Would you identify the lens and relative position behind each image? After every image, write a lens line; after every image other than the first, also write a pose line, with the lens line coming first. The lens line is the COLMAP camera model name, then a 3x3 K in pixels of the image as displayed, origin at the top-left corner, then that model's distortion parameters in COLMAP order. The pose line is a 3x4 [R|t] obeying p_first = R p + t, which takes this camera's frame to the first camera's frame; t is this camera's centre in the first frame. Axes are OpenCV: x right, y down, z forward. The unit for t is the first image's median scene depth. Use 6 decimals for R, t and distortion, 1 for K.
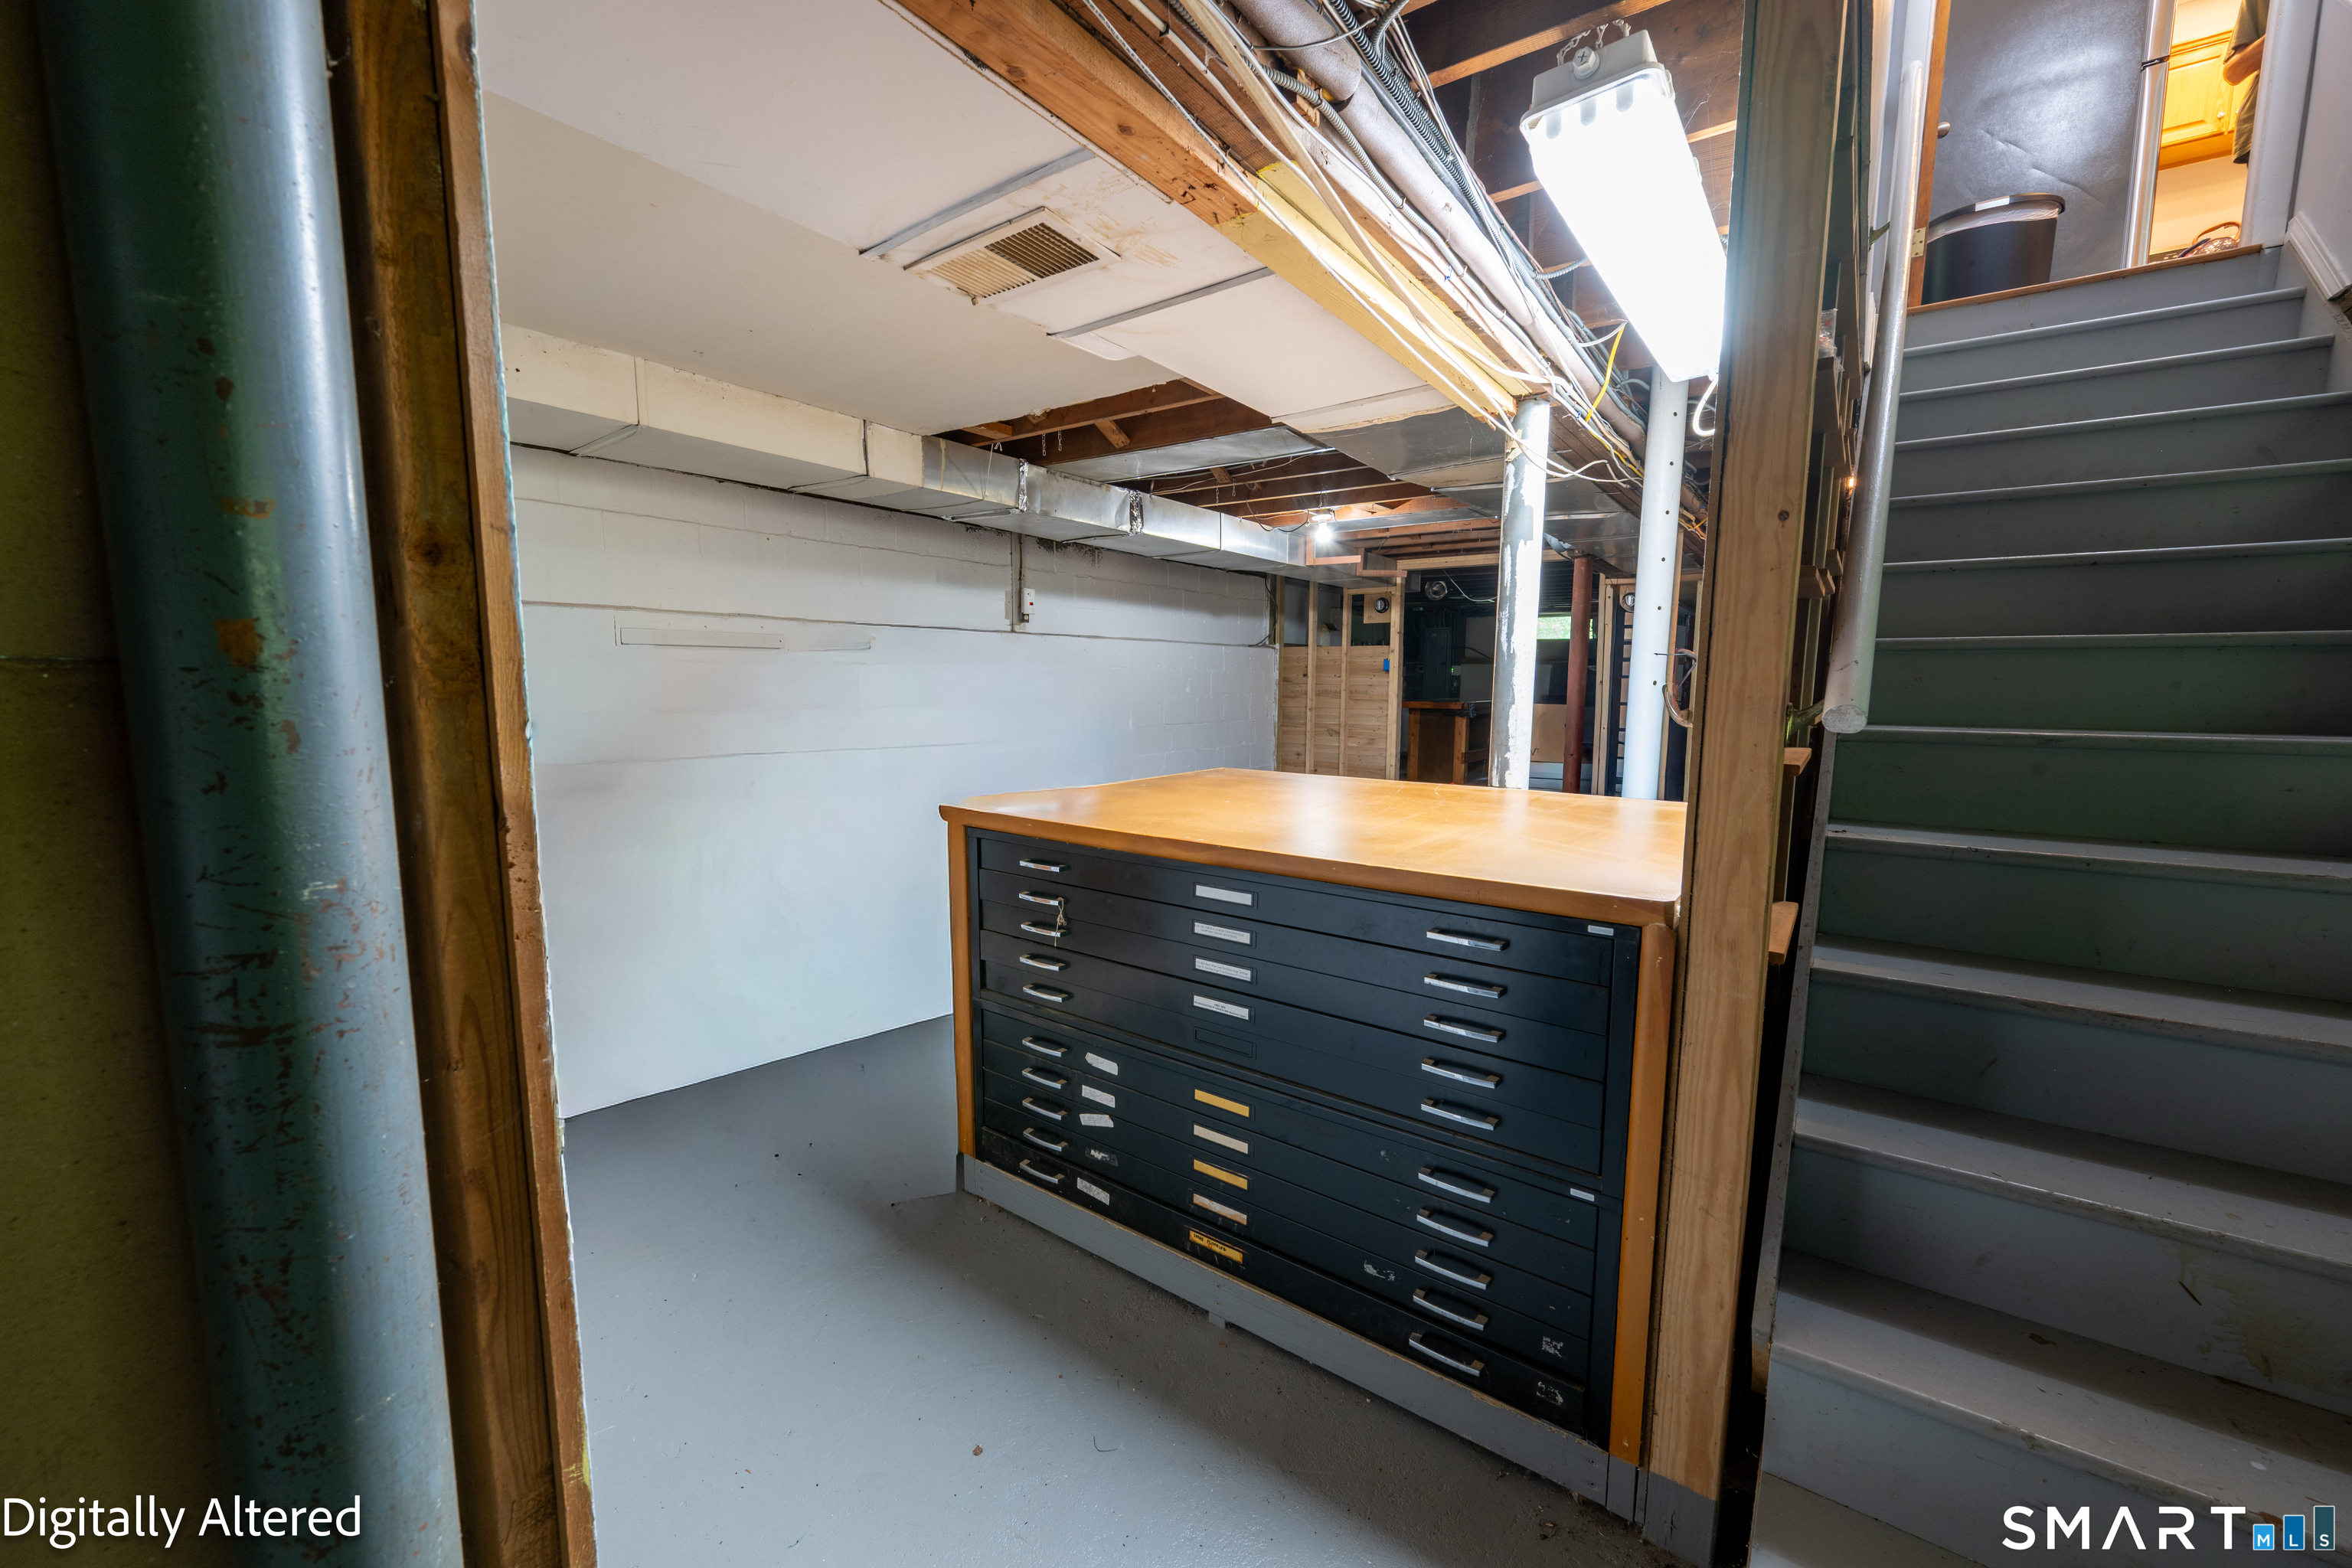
lens RADIAL K [[916.6, 0, 1172.6], [0, 916.6, 783.1], [0, 0, 1]] dist [0.000306, 0.000045]
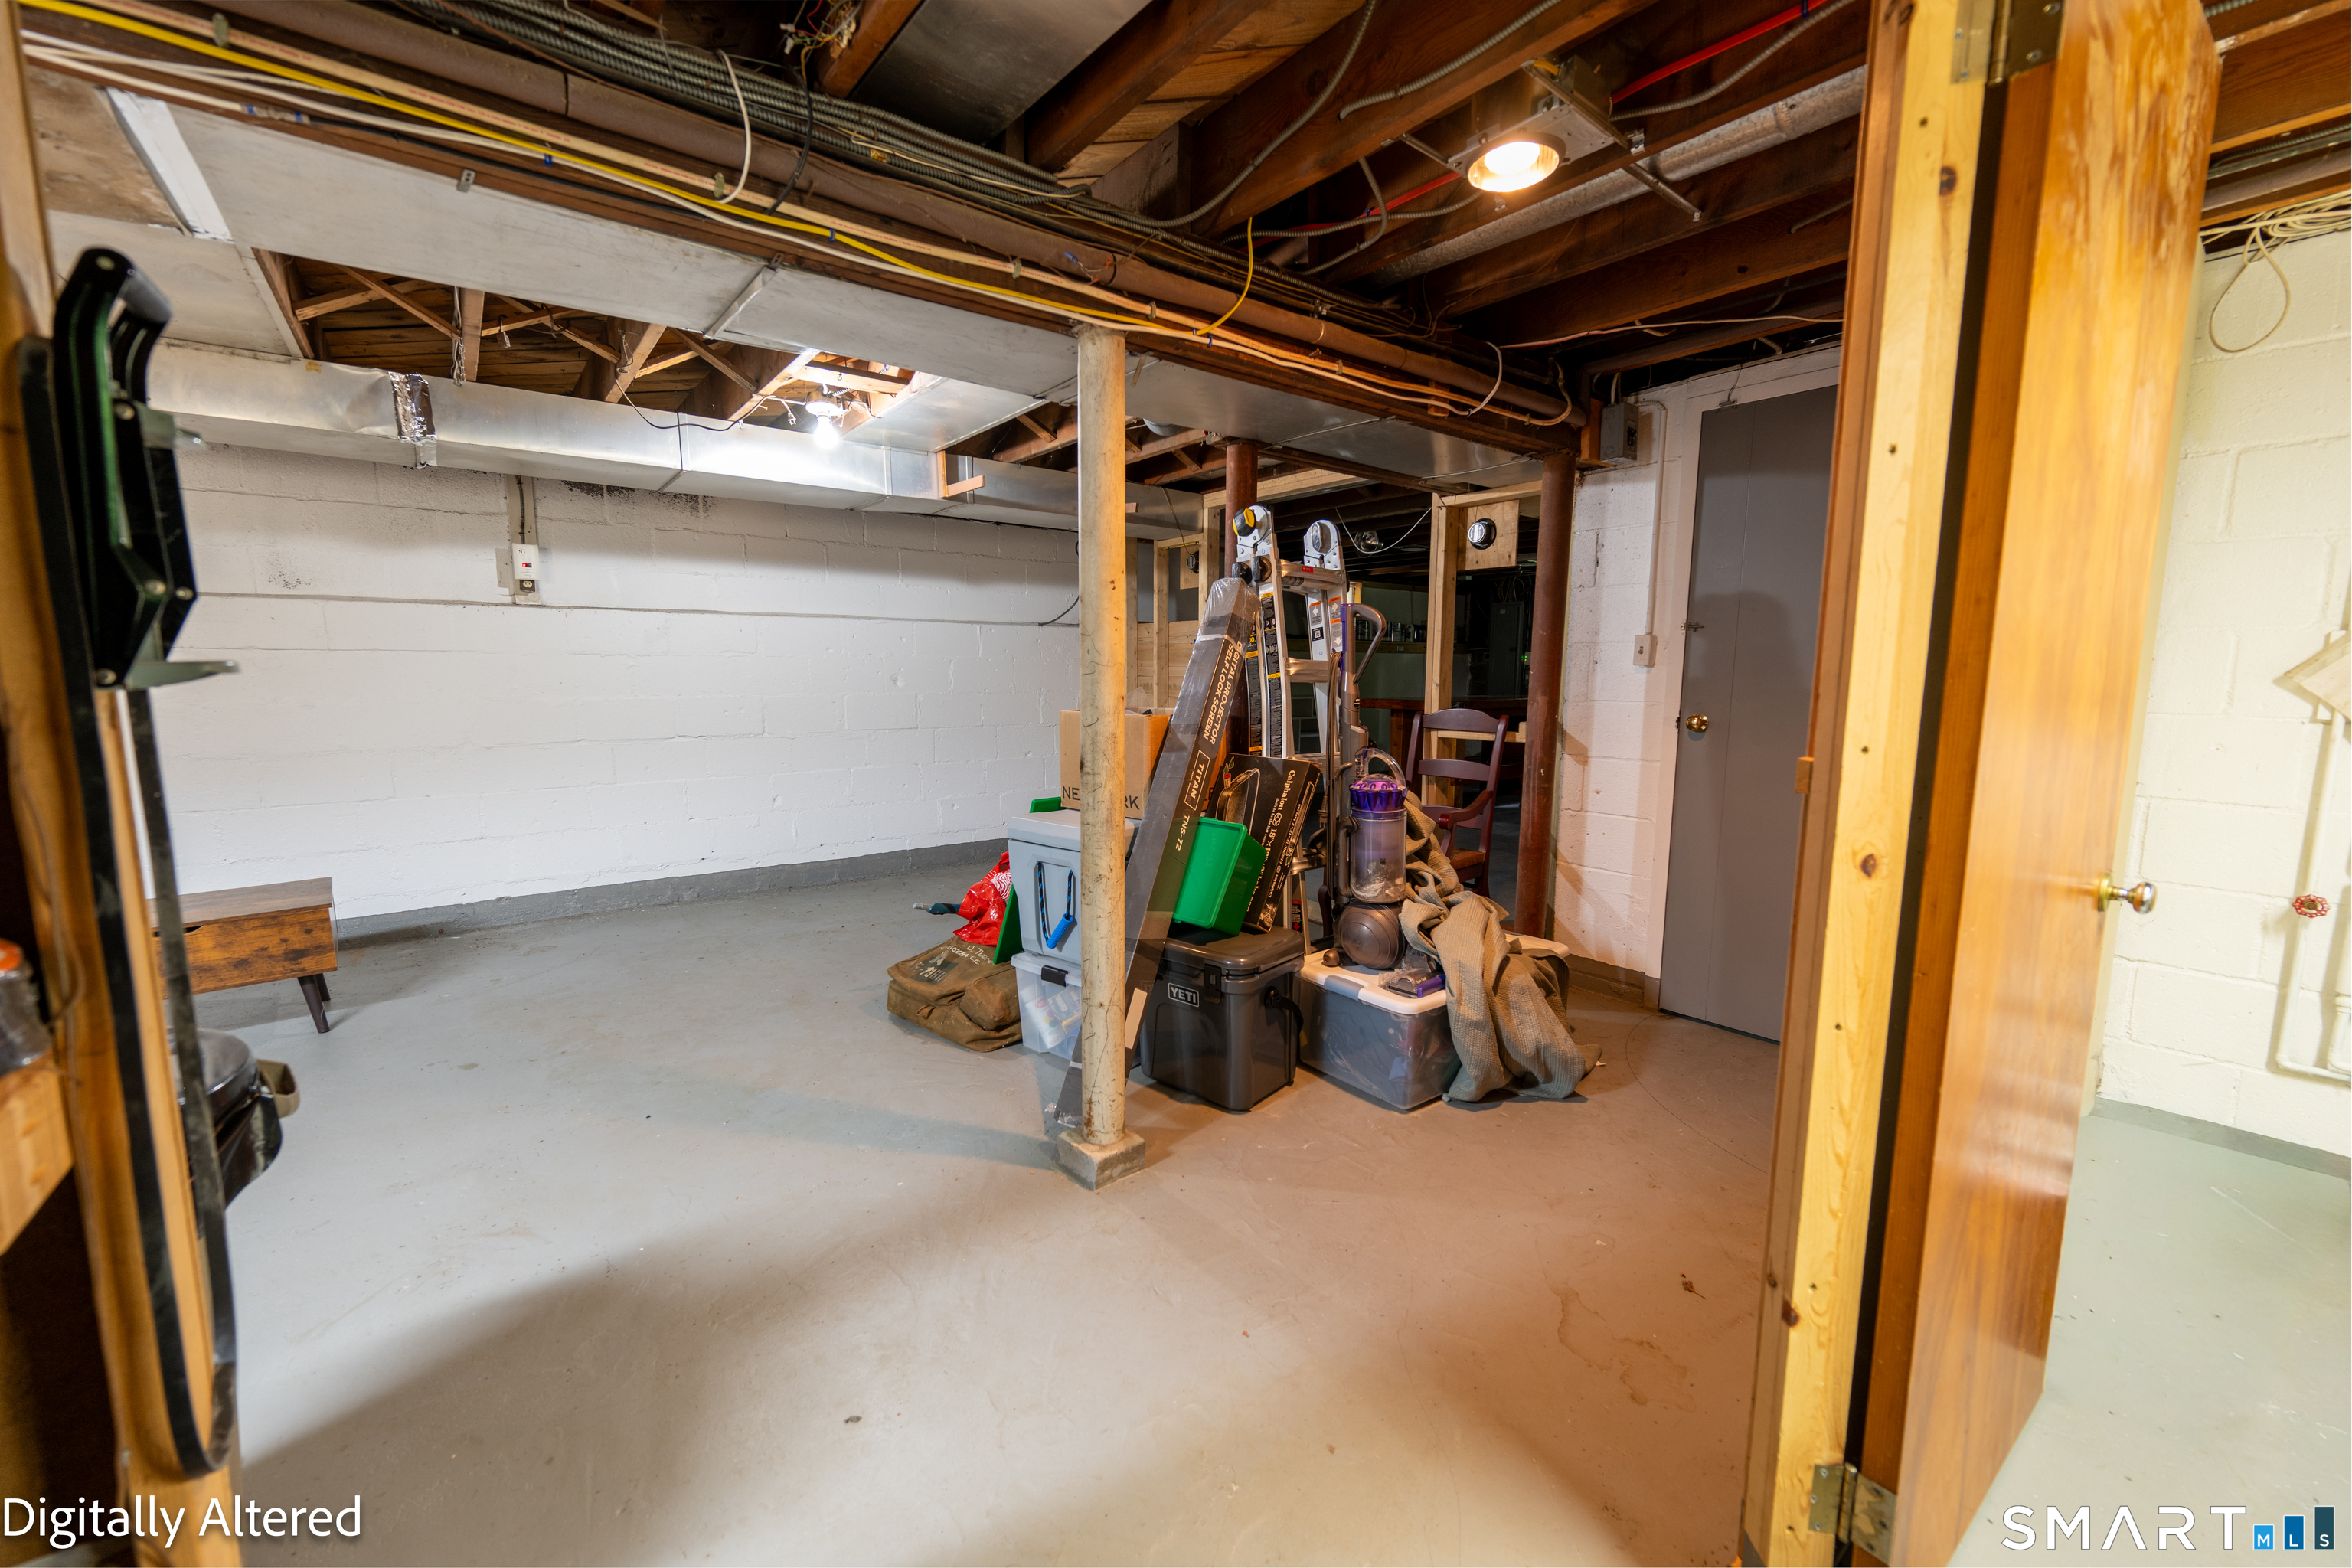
lens RADIAL K [[916.6, 0, 1171.3], [0, 916.6, 785.5], [0, 0, 1]] dist [0.000306, 0.000045]
pose [[0.957558, 0.026563, -0.287015, 0.545839], [-0.026641, 0.999638, 0.003635, -0.034431], [0.287008, 0.004166, 0.957919, 0.432965]]
